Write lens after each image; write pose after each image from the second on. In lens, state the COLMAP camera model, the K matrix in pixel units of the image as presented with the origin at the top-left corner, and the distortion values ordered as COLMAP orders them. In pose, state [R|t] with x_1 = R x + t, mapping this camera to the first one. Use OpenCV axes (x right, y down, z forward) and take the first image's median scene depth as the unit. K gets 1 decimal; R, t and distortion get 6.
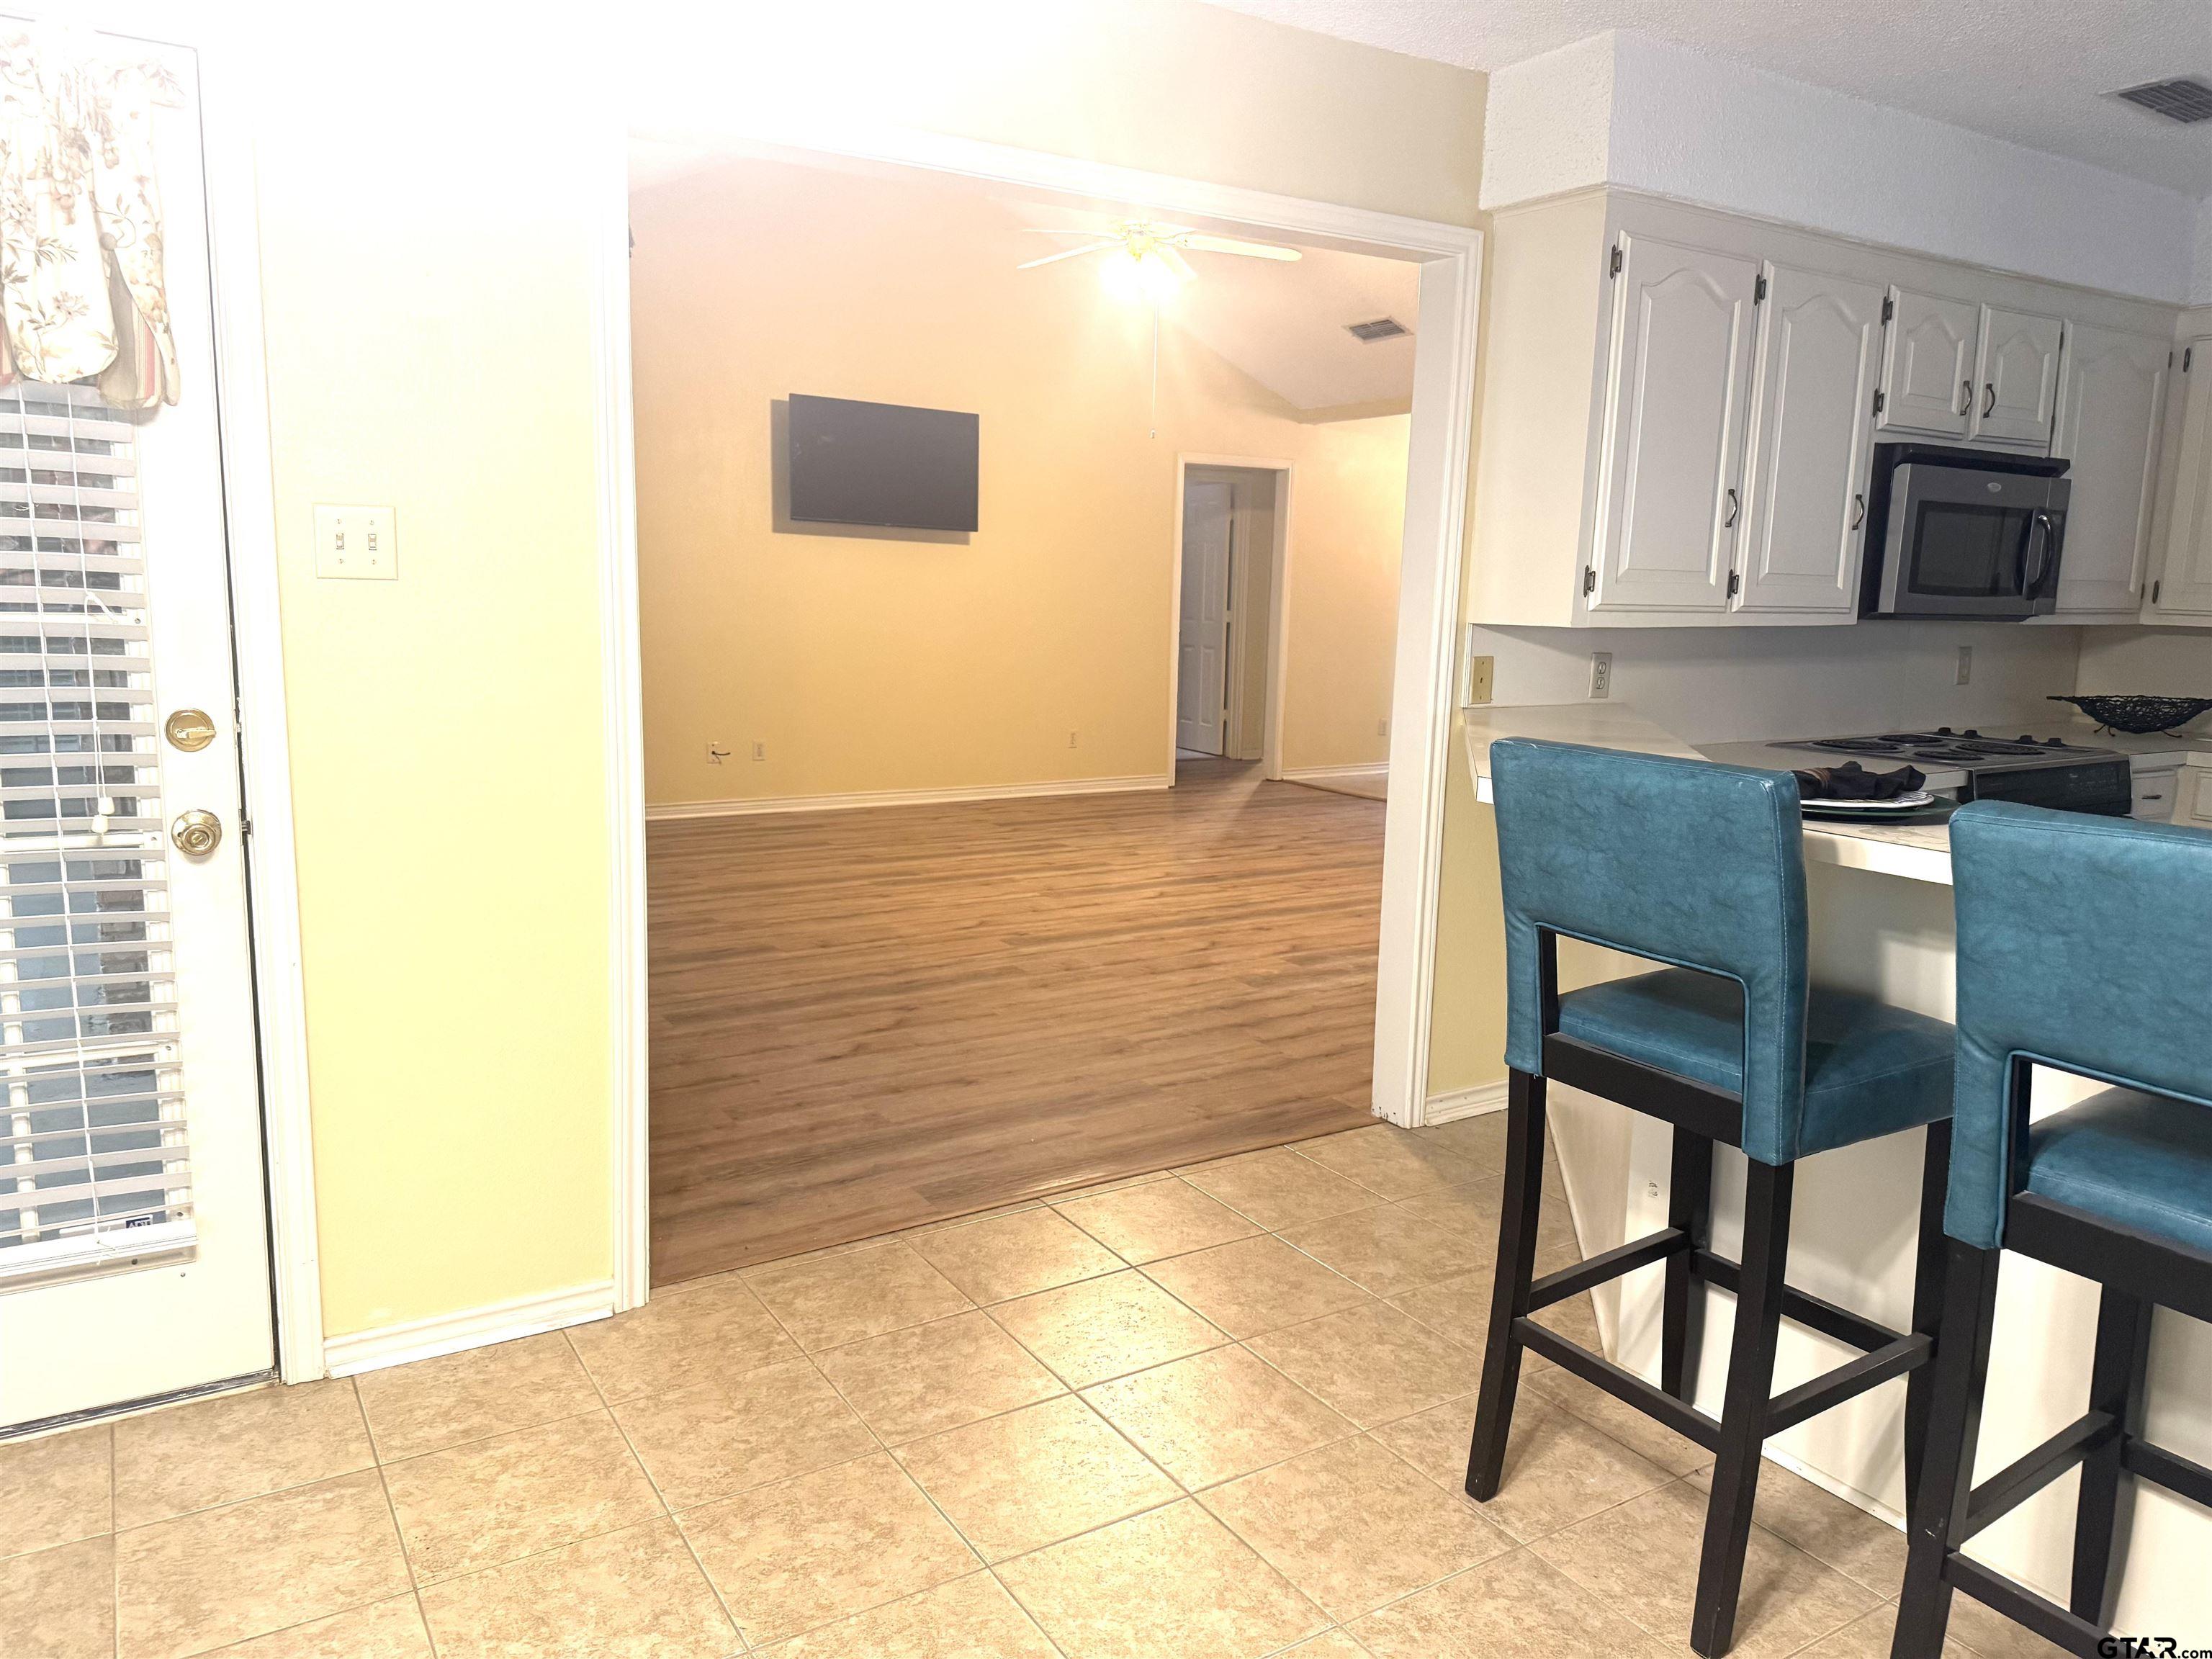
lens RADIAL K [[1556.0, 0, 1101.0], [0, 1556.0, 828.9], [0, 0, 1]] dist [0.164698, -0.284238]
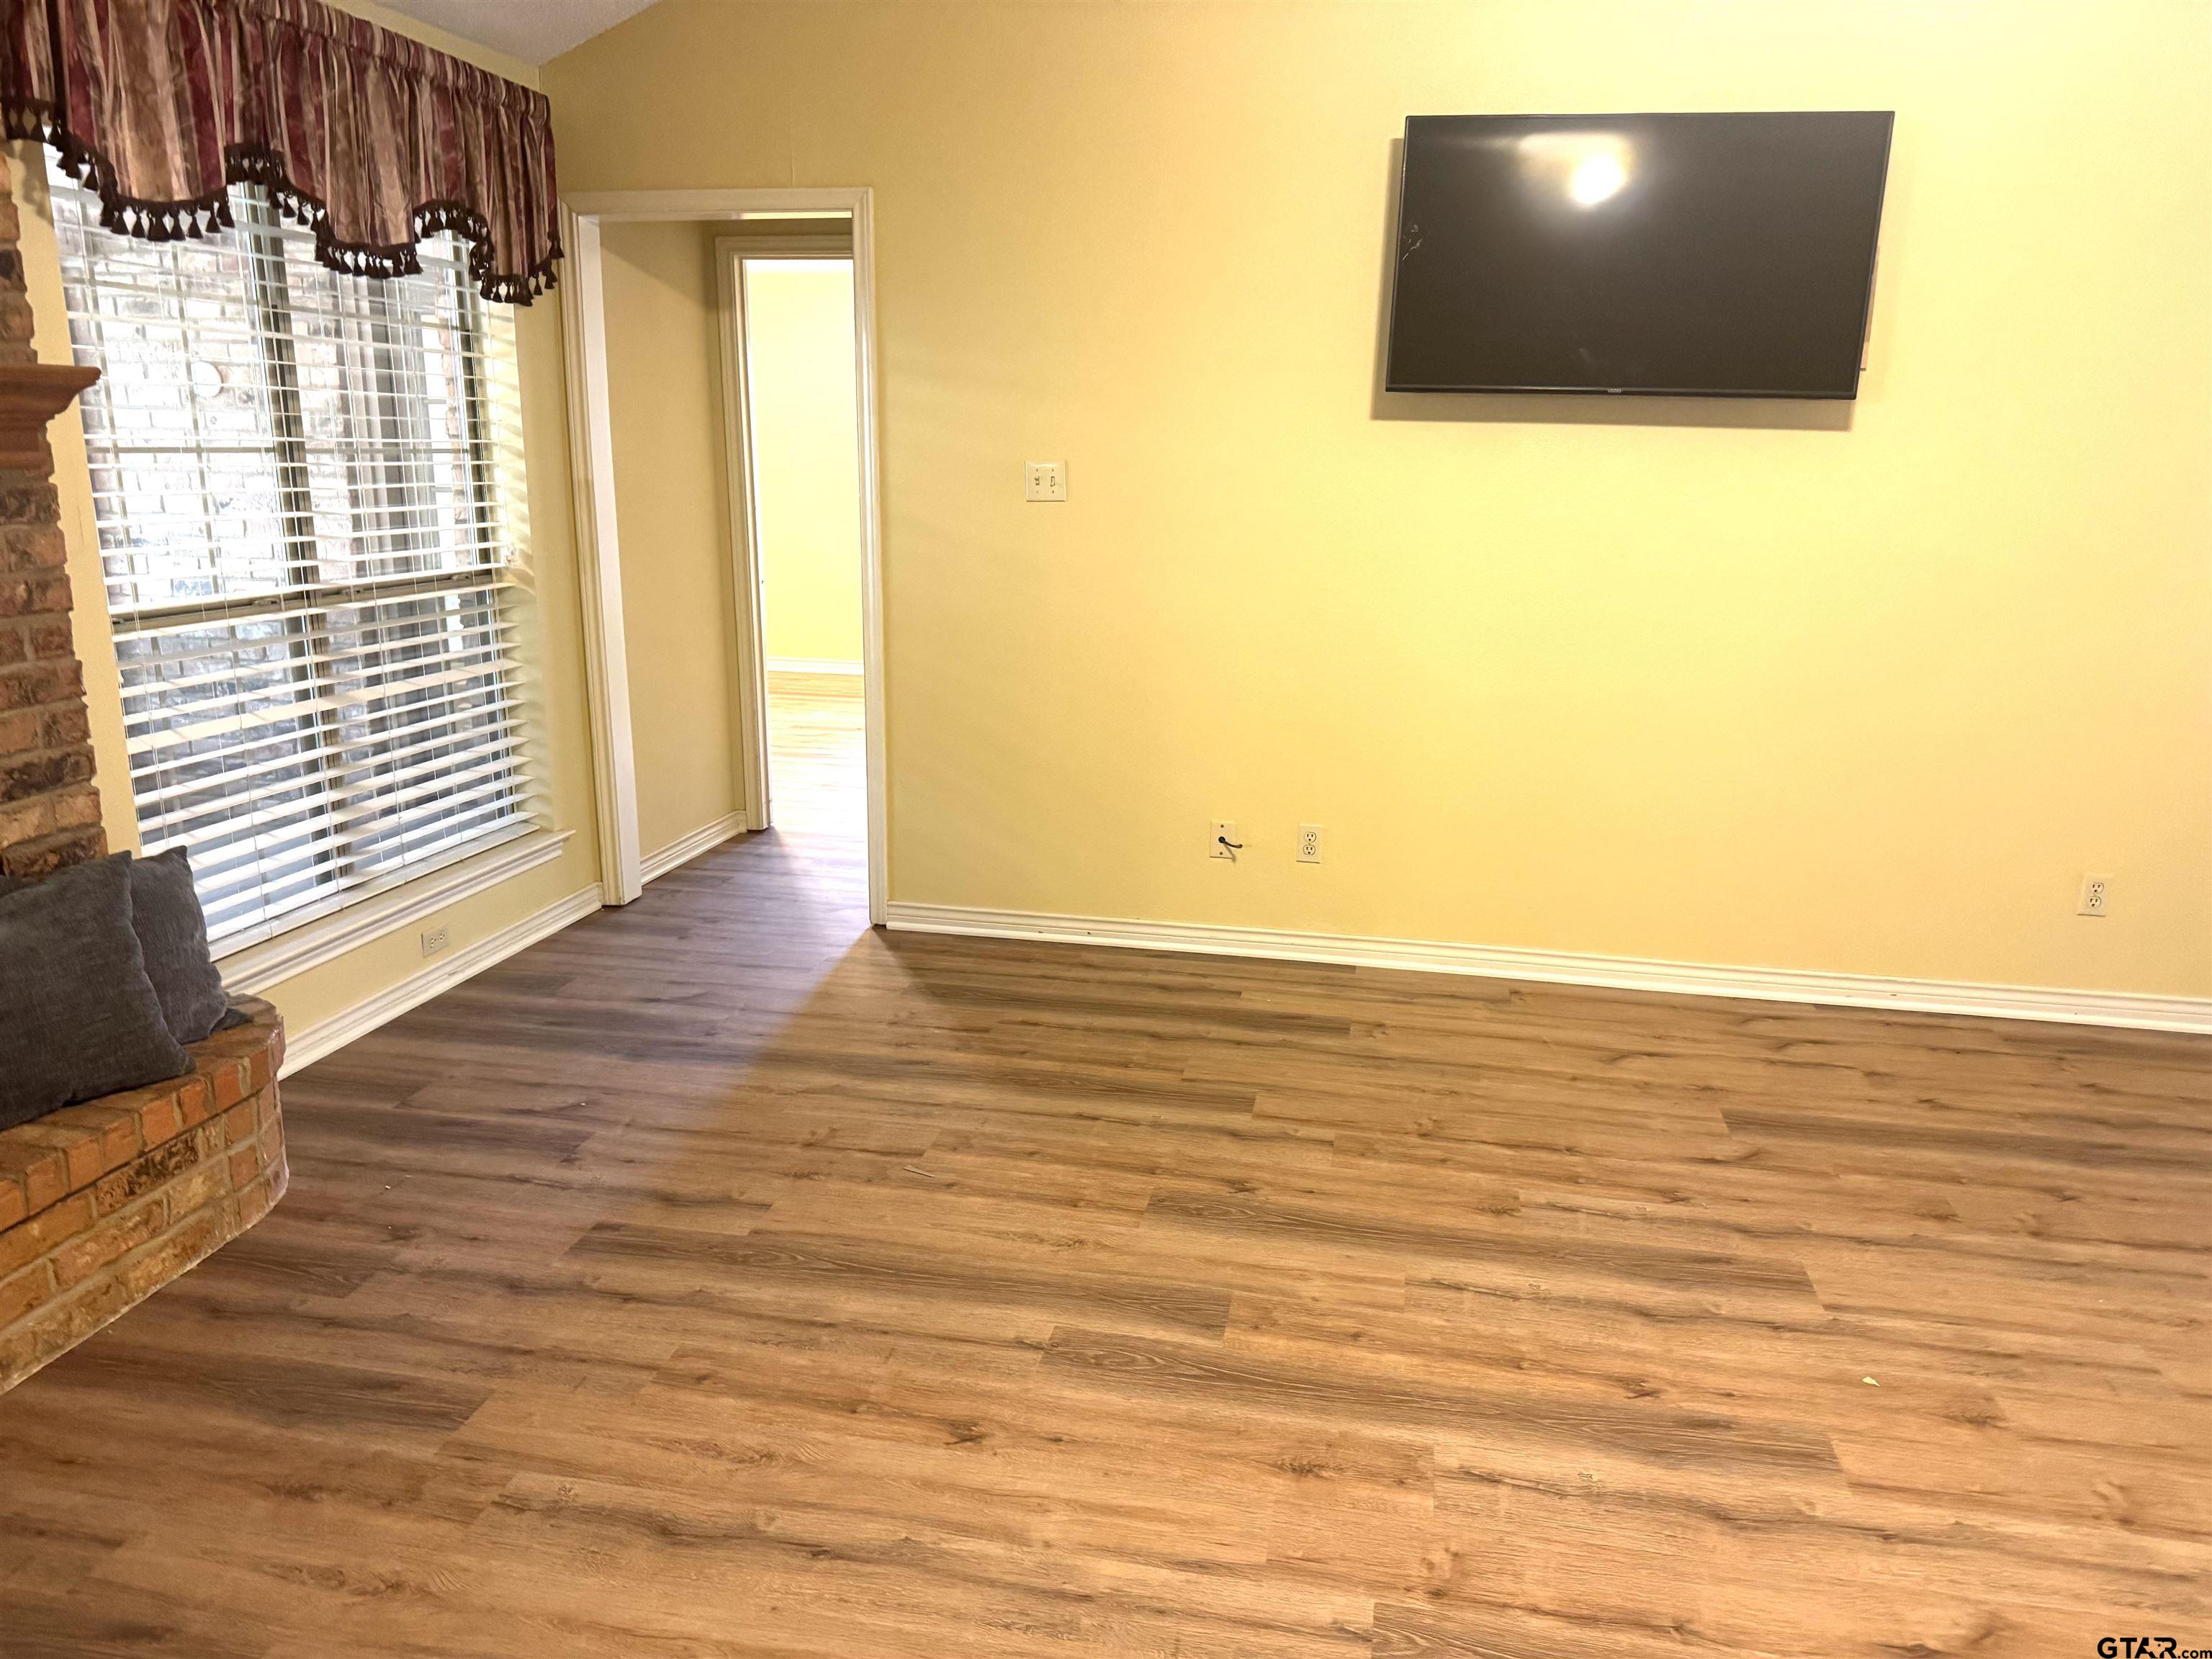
lens RADIAL K [[1549.2, 0, 1105.0], [0, 1549.2, 815.5], [0, 0, 1]] dist [0.065297, -0.084189]
pose [[0.723915, 0.147067, -0.674032, 0.129924], [-0.108168, 0.989126, 0.099645, -0.169514], [0.681357, 0.000774, 0.731951, 0.940112]]
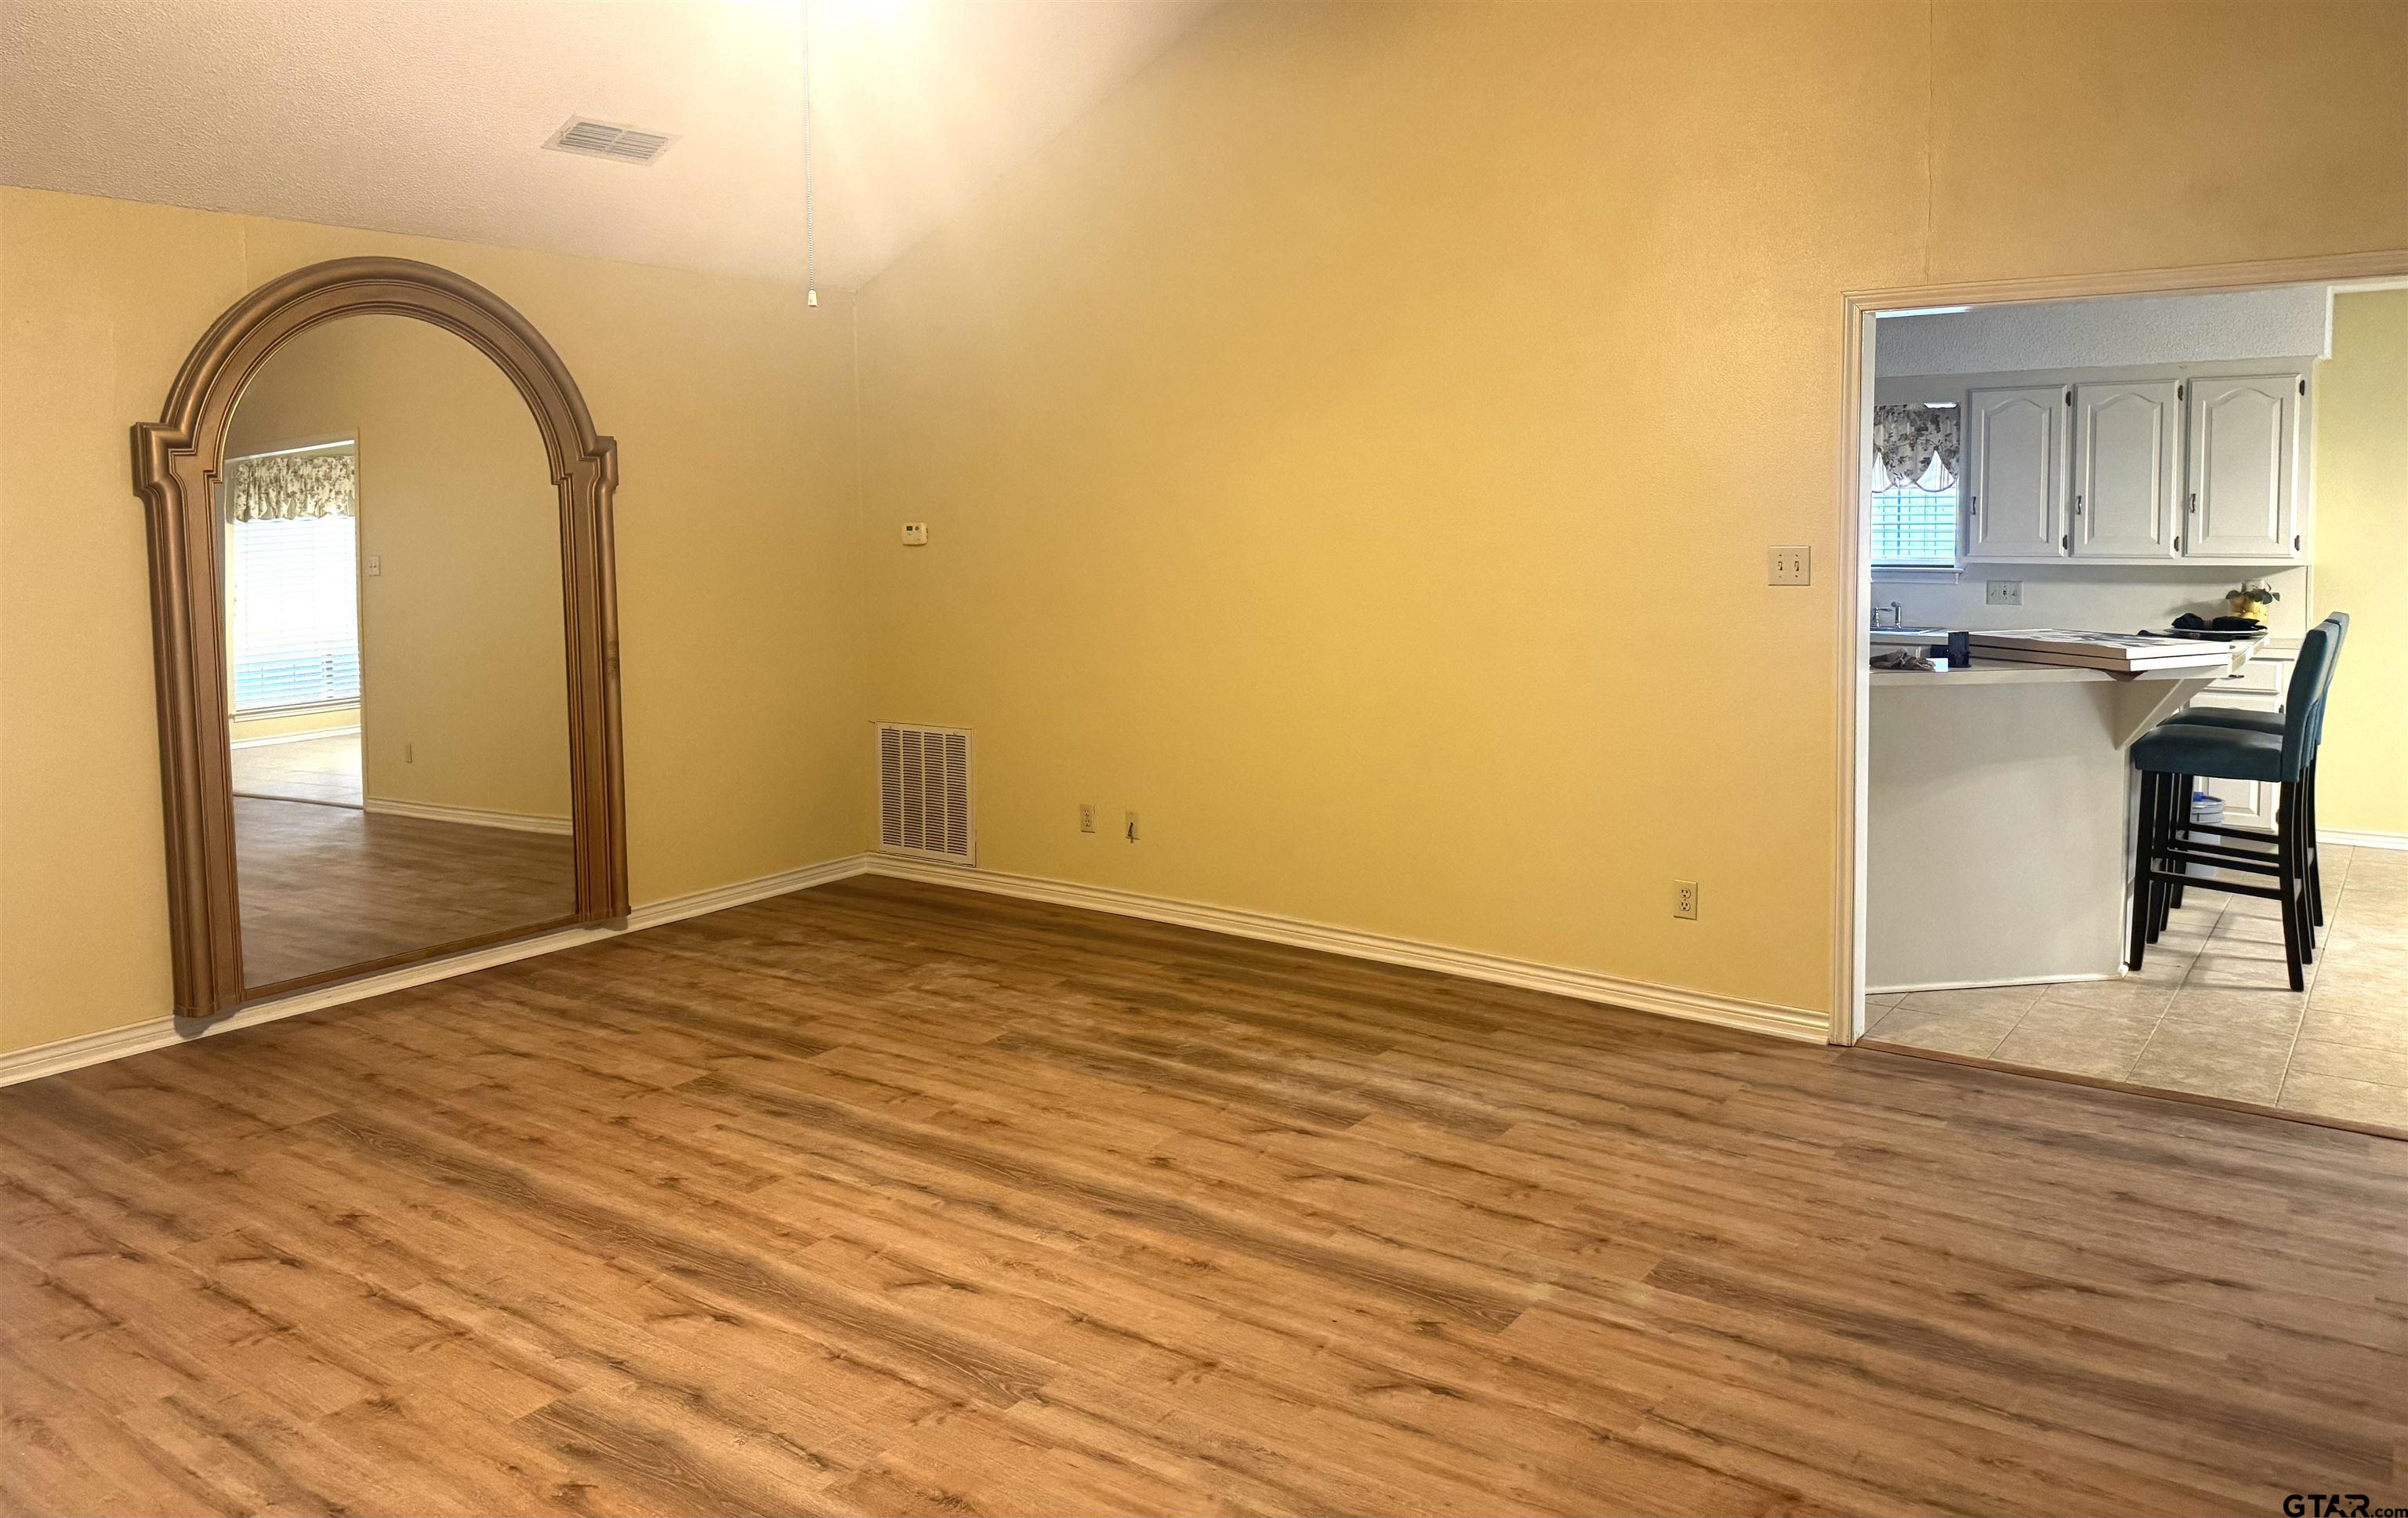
lens RADIAL K [[1713.4, 0, 1185.6], [0, 1713.4, 623.4], [0, 0, 1]] dist [0.001774, -0.003484]
pose [[-0.370423, -0.080757, 0.925346, -0.566154], [0.151352, 0.977652, 0.145909, -0.268885], [-0.916449, 0.194101, -0.349922, 1.357033]]
